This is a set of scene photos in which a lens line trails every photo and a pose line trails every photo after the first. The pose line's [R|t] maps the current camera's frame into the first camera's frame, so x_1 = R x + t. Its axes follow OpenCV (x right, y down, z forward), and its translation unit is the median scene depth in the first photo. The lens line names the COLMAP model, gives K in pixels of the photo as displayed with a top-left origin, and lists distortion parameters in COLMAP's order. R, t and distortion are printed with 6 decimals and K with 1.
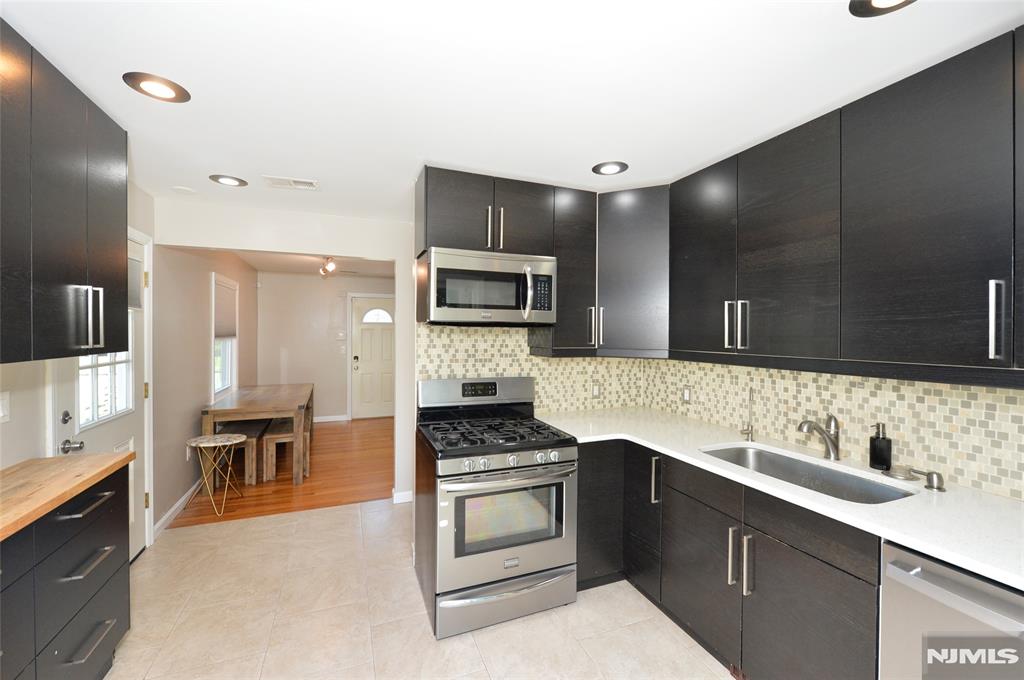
lens RADIAL K [[417.3, 0, 508.5], [0, 417.3, 336.3], [0, 0, 1]] dist [-0.015149, -0.001726]
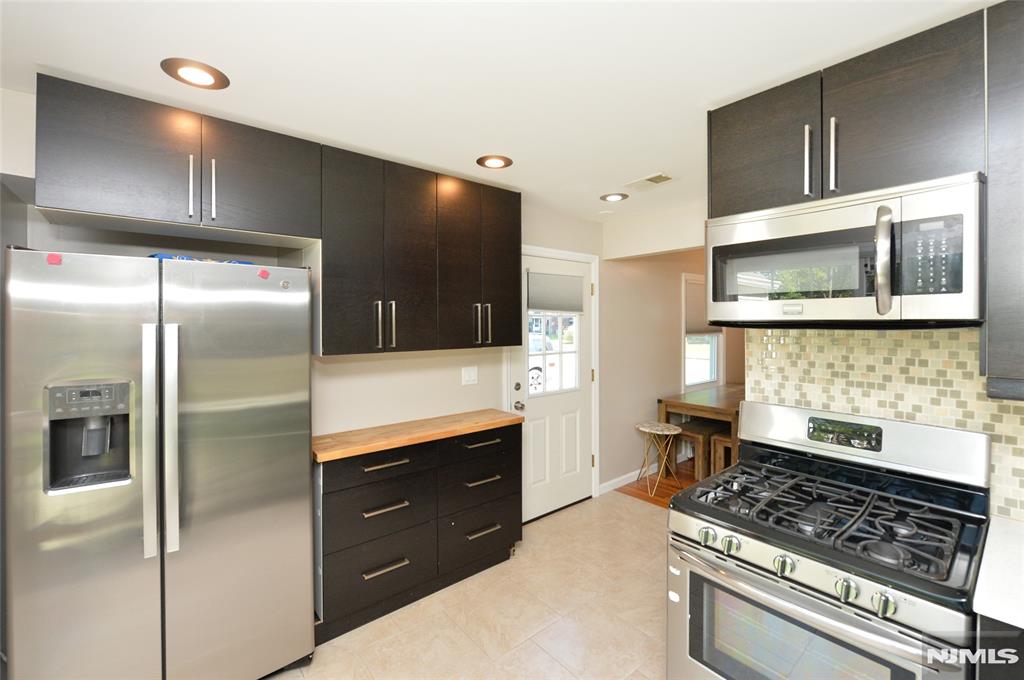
lens RADIAL K [[417.3, 0, 473.7], [0, 417.3, 326.8], [0, 0, 1]] dist [-0.015149, -0.001726]
pose [[0.290136, -0.002483, -0.956982, 0.323650], [-0.002853, 0.999990, -0.003460, -0.018484], [0.956981, 0.003734, 0.290126, 0.325275]]
